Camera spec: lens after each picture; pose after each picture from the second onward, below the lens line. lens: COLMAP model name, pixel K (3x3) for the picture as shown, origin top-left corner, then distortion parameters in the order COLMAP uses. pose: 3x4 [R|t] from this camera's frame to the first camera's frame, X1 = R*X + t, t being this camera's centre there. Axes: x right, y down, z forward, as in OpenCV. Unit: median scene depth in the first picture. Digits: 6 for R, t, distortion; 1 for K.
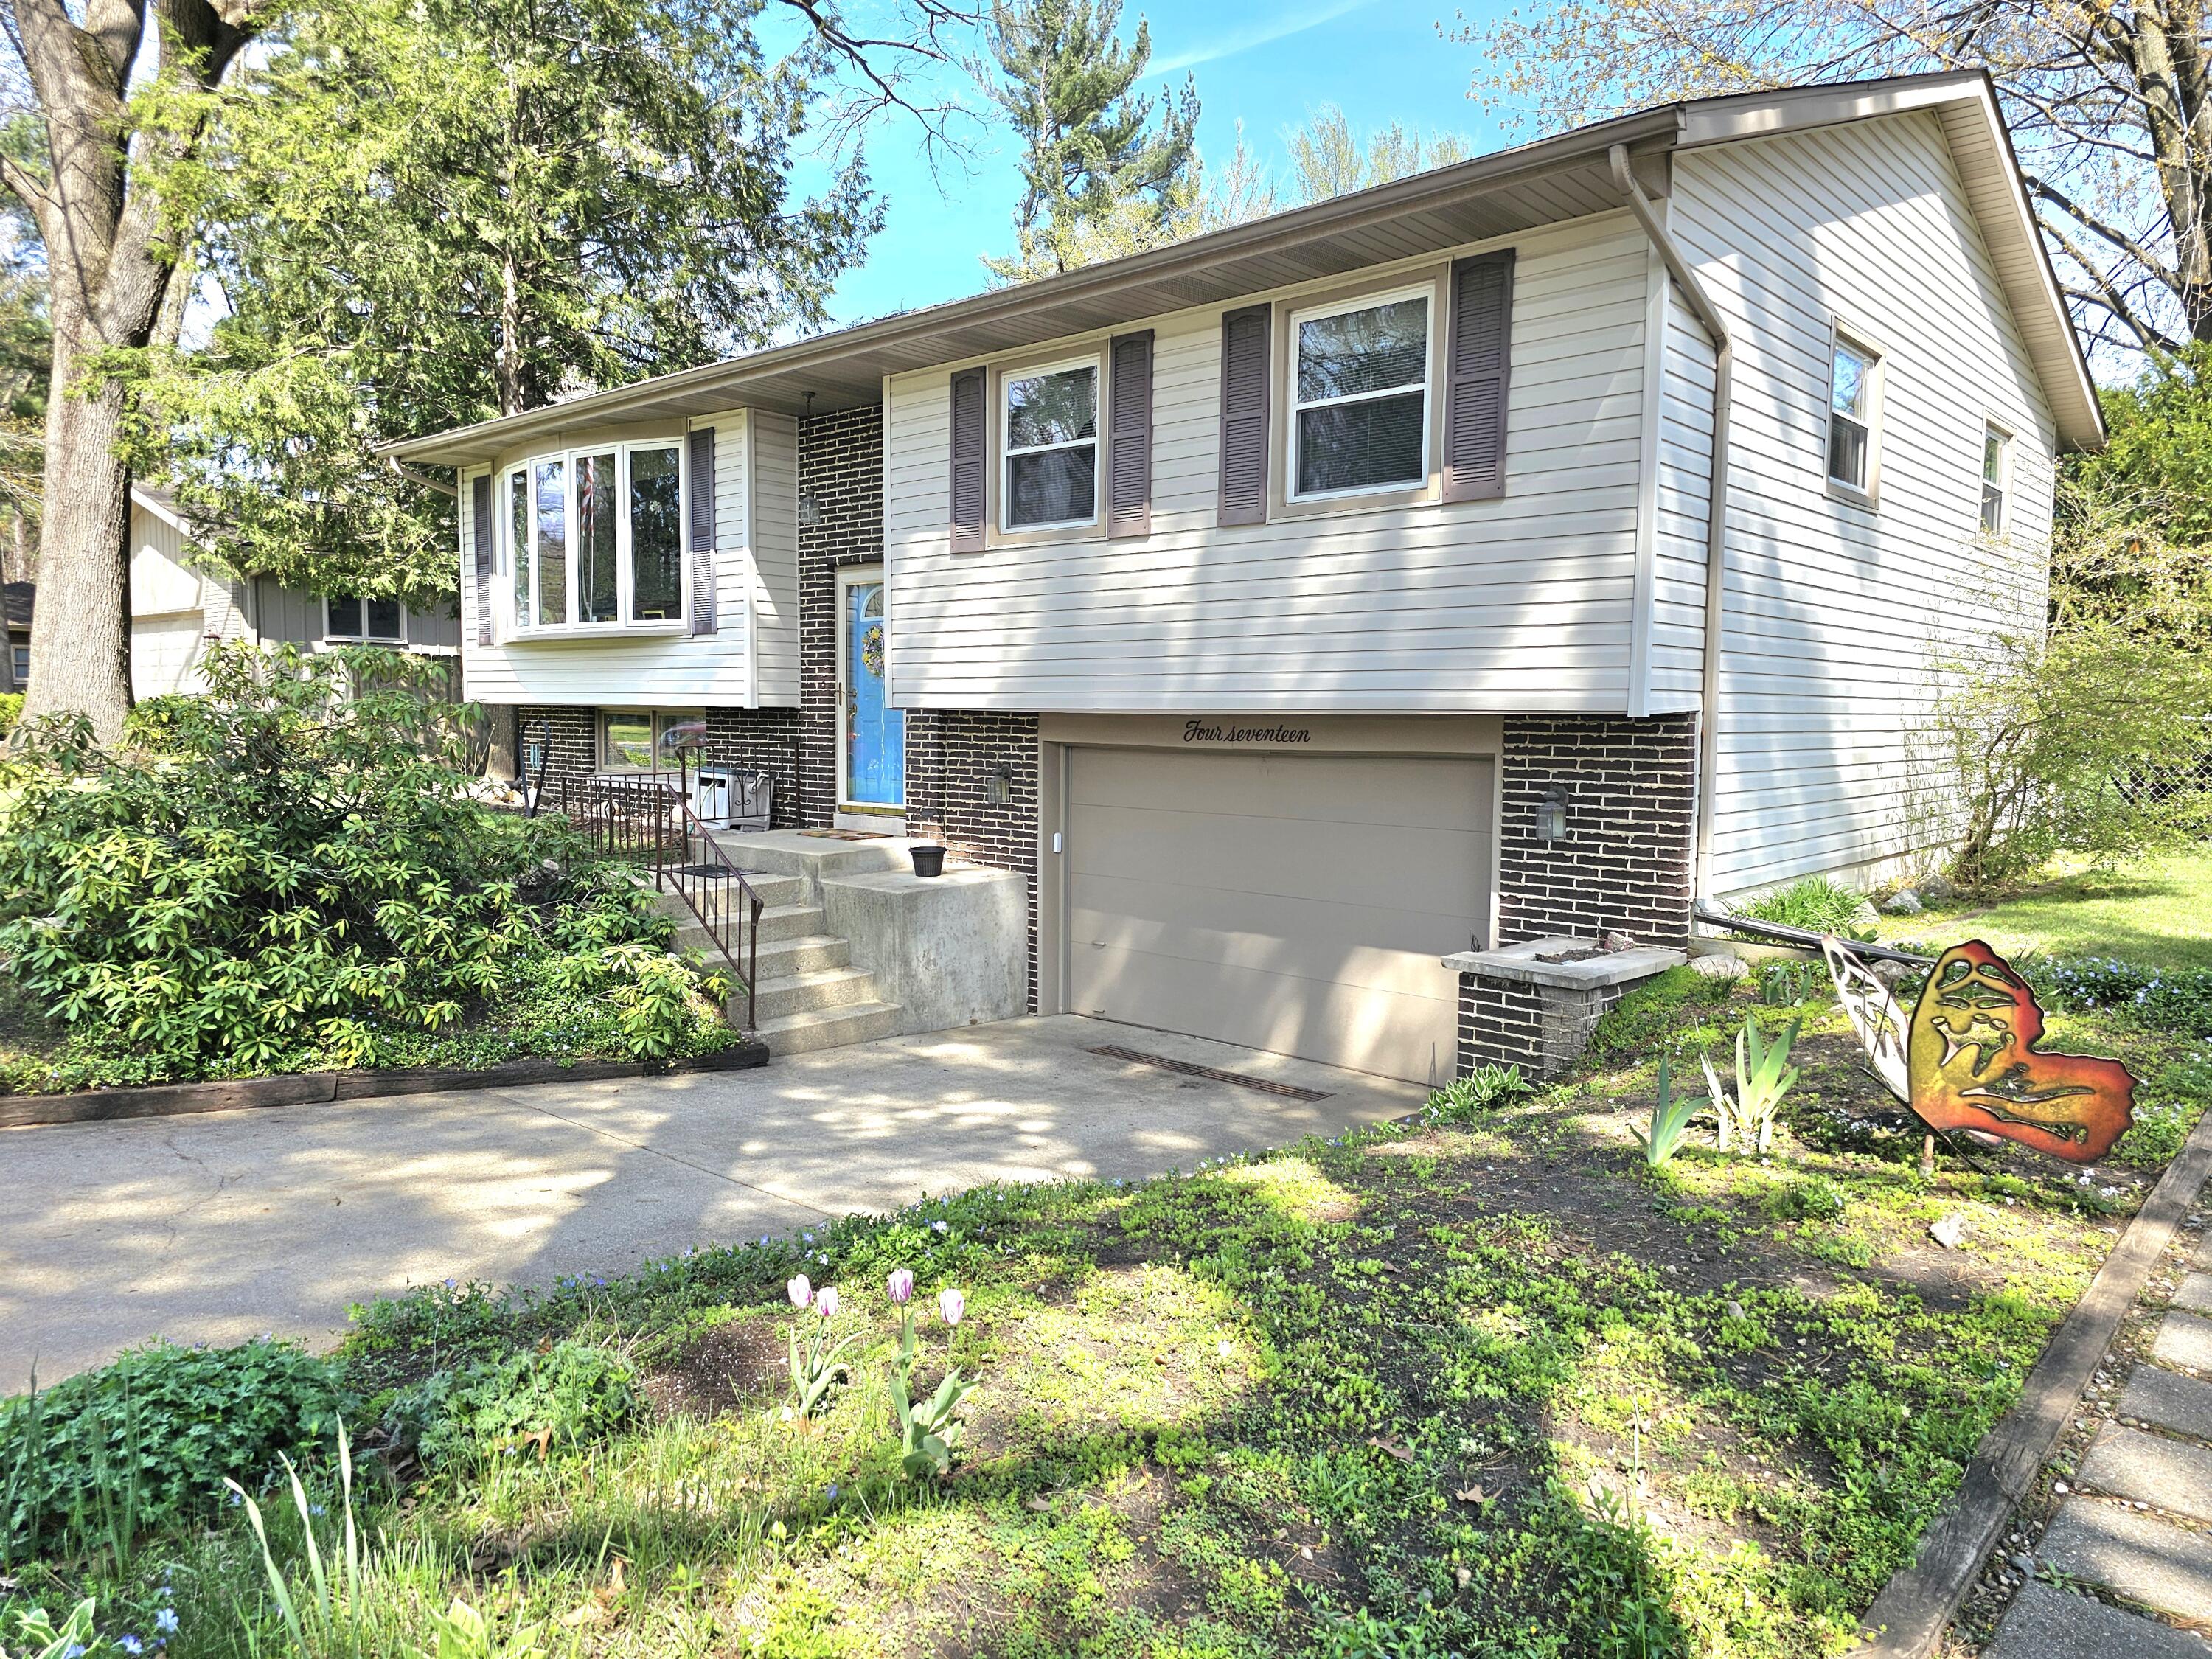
lens RADIAL K [[1501.9, 0, 1072.4], [0, 1501.9, 823.3], [0, 0, 1]] dist [0.142269, -0.076827]
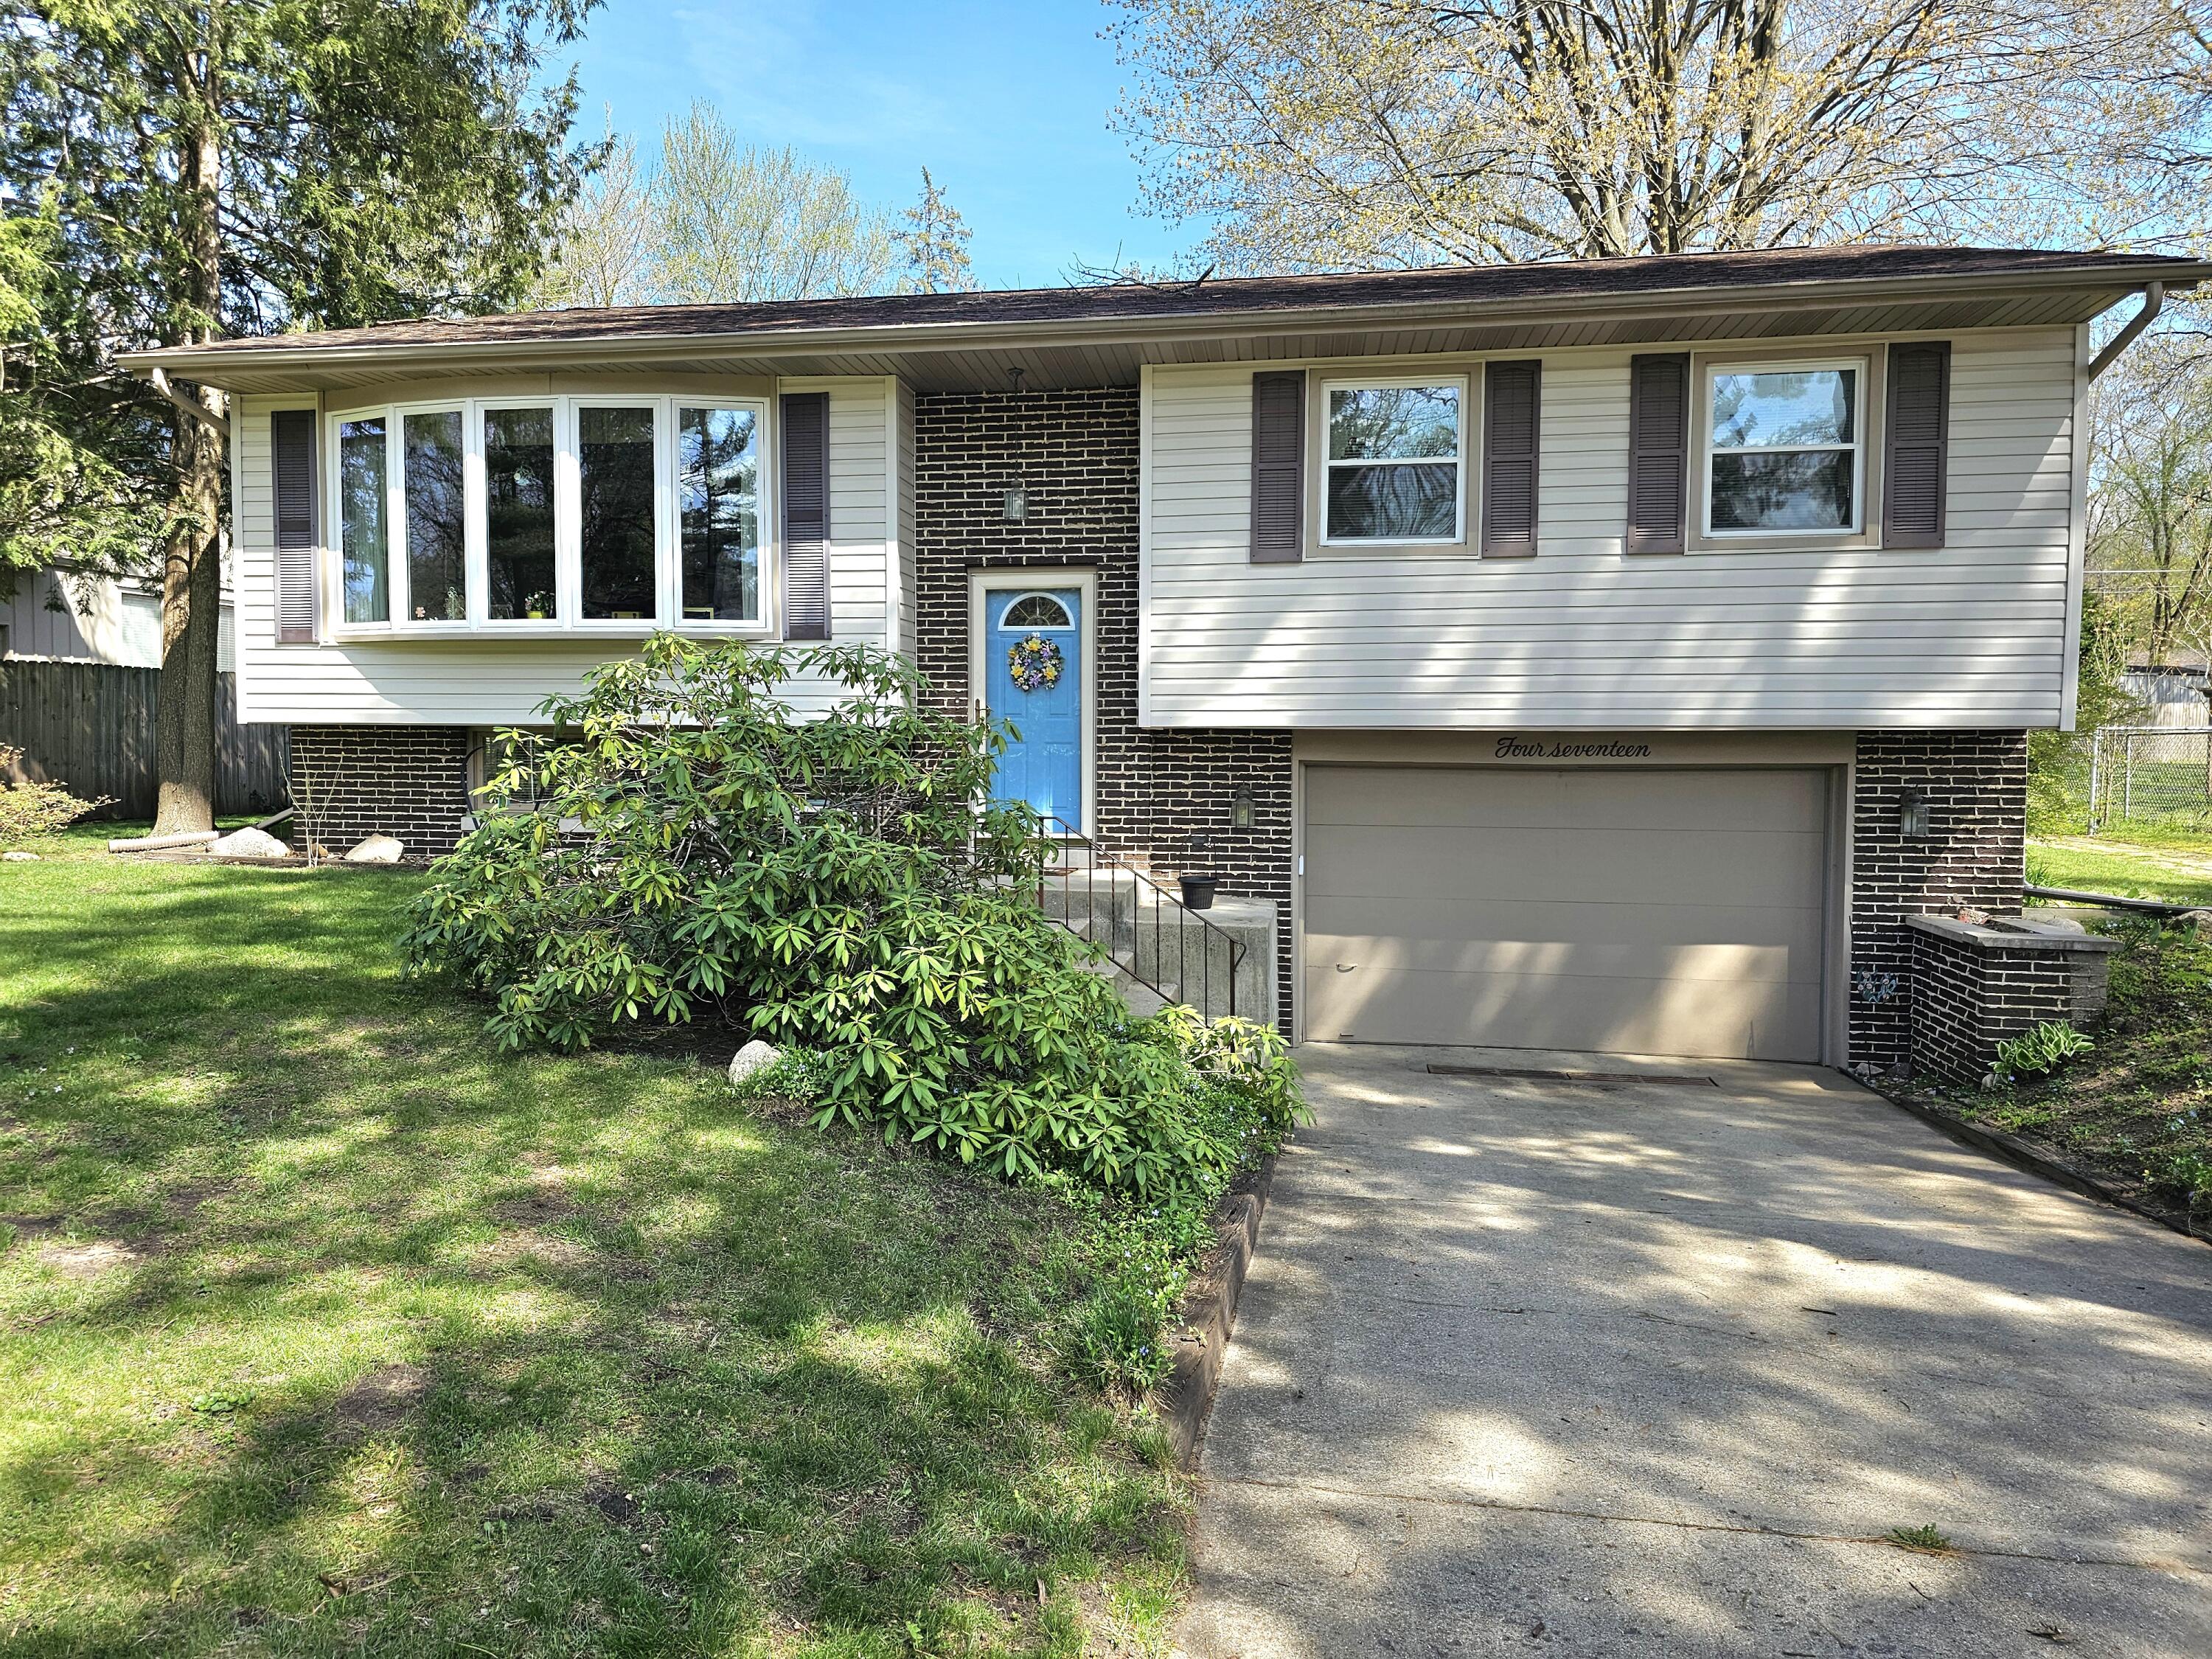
lens RADIAL K [[1457.8, 0, 1102.6], [0, 1457.8, 816.4], [0, 0, 1]] dist [0.057388, -0.067399]
pose [[0.836982, -0.032590, 0.546260, -0.723467], [0.044187, 0.998990, -0.008102, -0.019005], [-0.545444, 0.030919, 0.837577, 0.323793]]
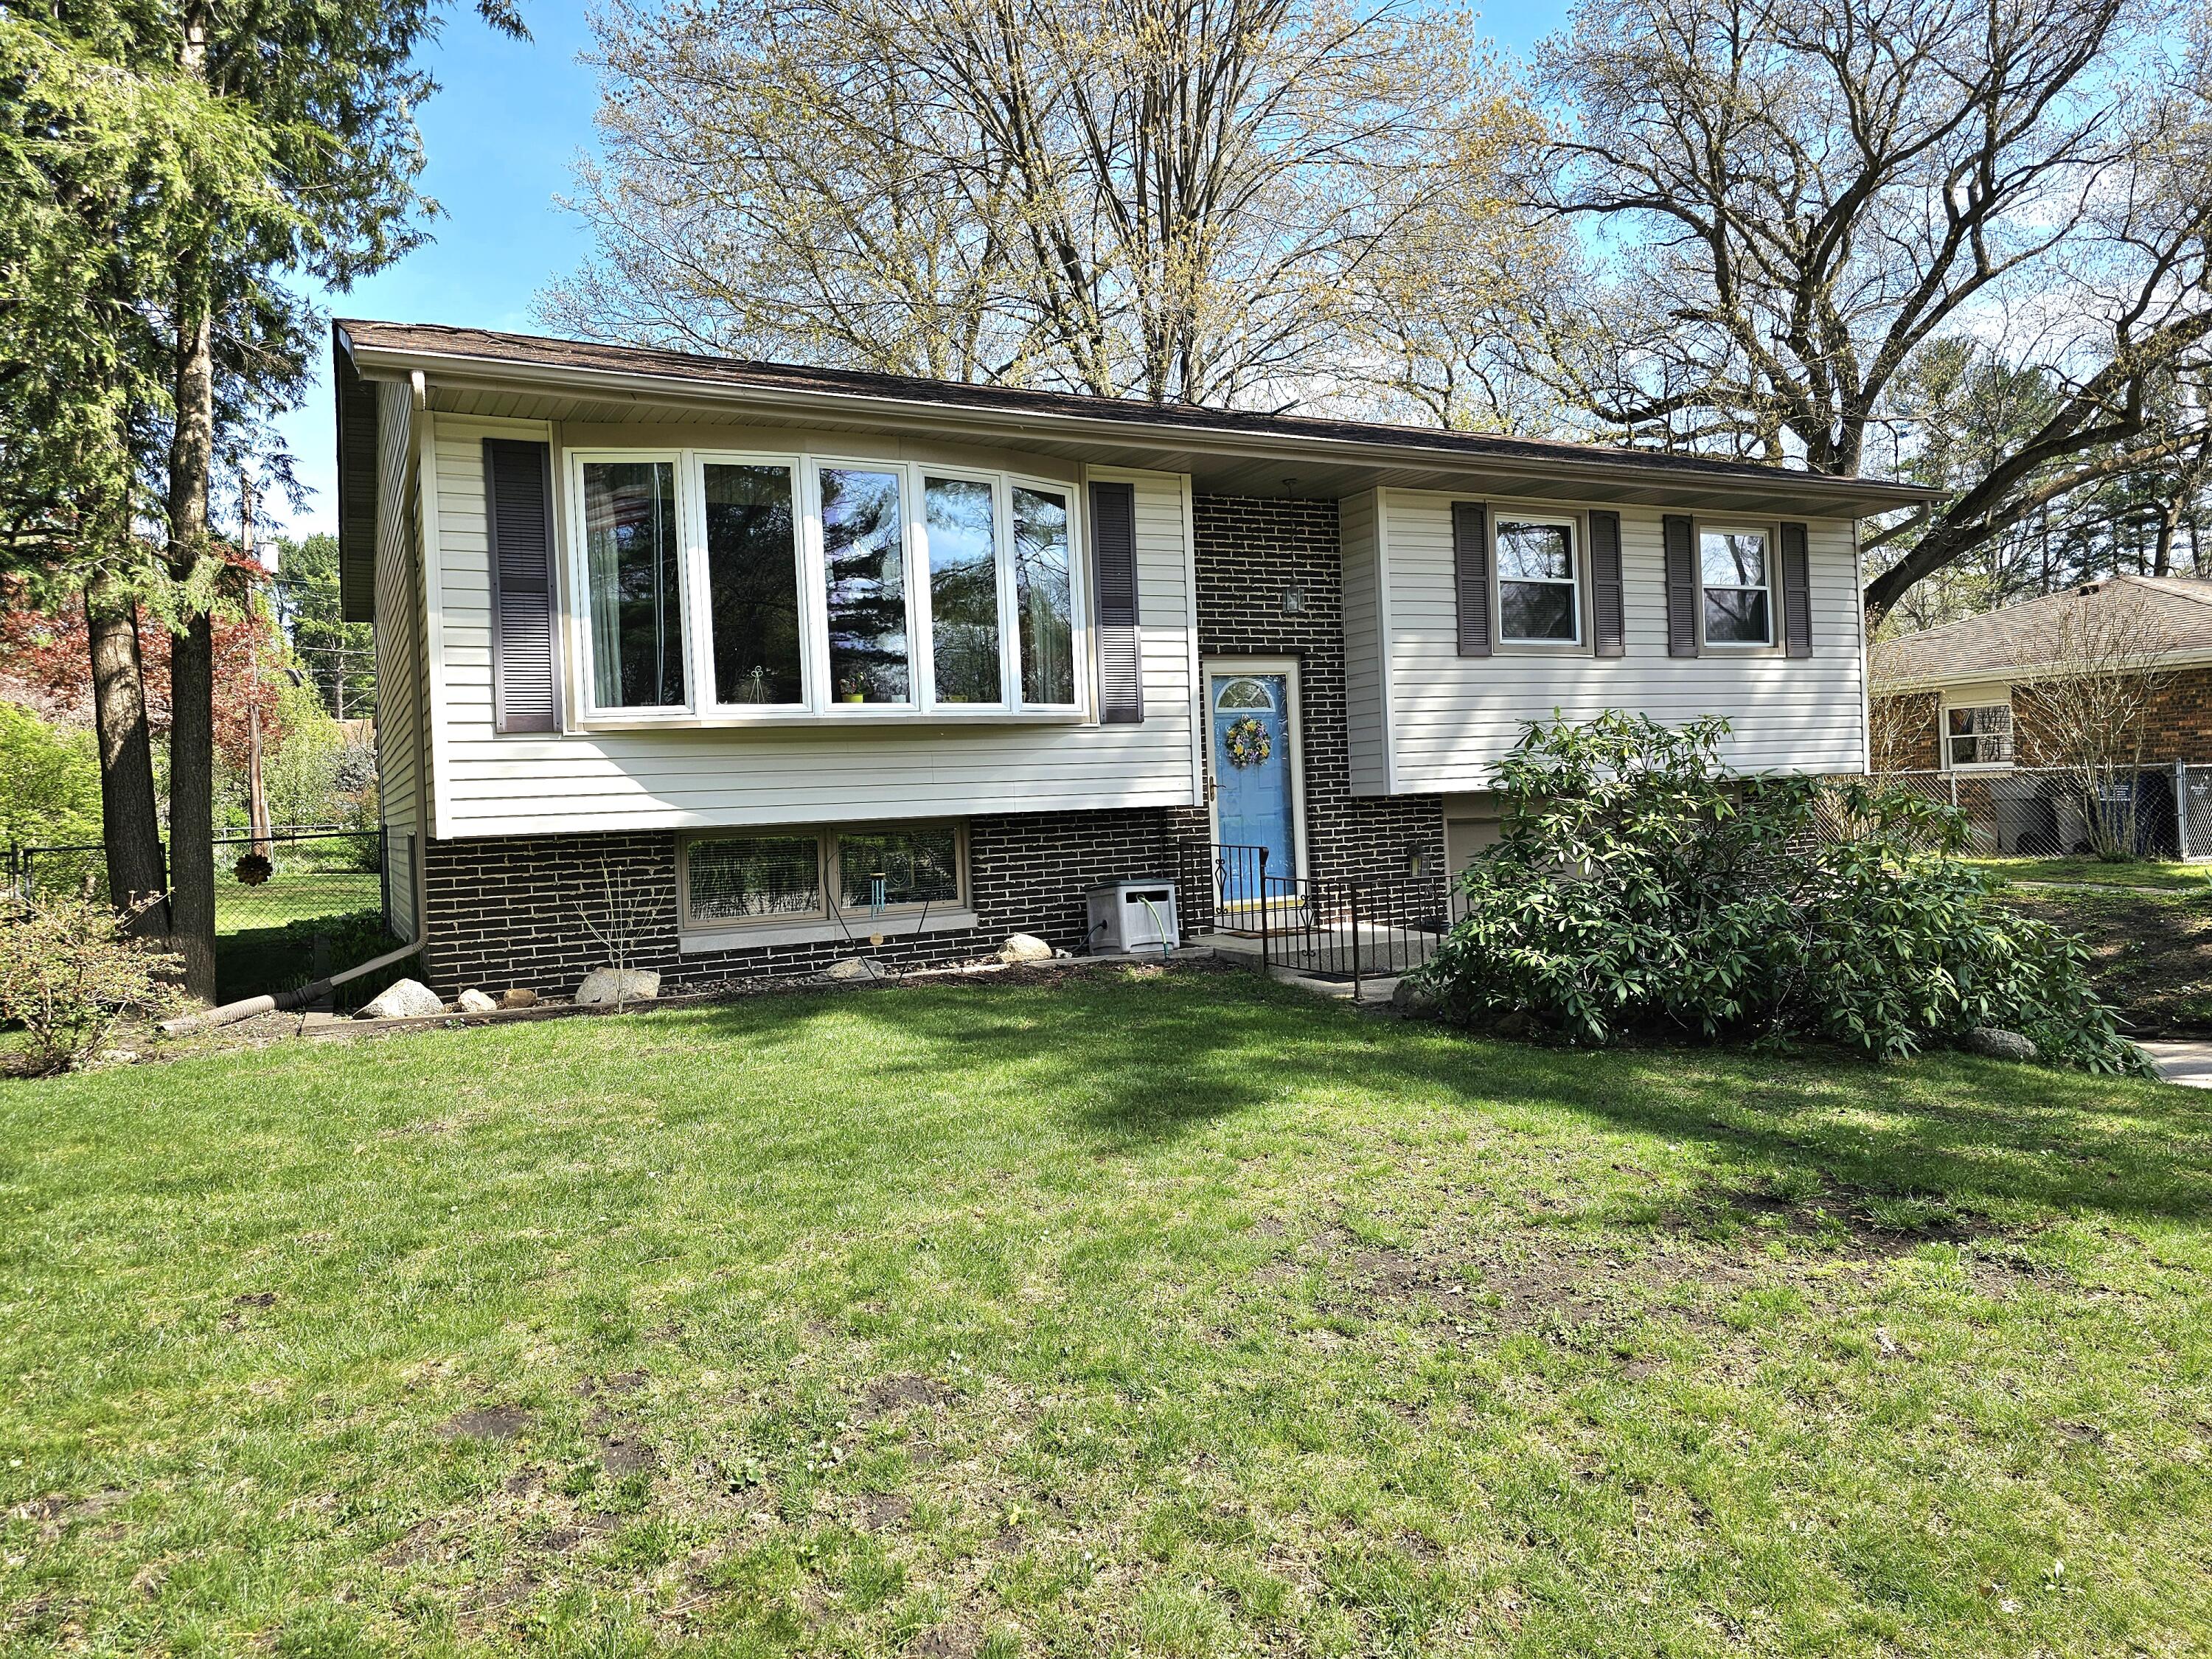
lens RADIAL K [[1457.8, 0, 1102.6], [0, 1457.8, 816.4], [0, 0, 1]] dist [0.057388, -0.067399]
pose [[0.339884, -0.029988, 0.939989, -1.330592], [0.120223, 0.992677, -0.011801, -0.085526], [-0.932751, 0.117020, 0.341000, 0.978776]]
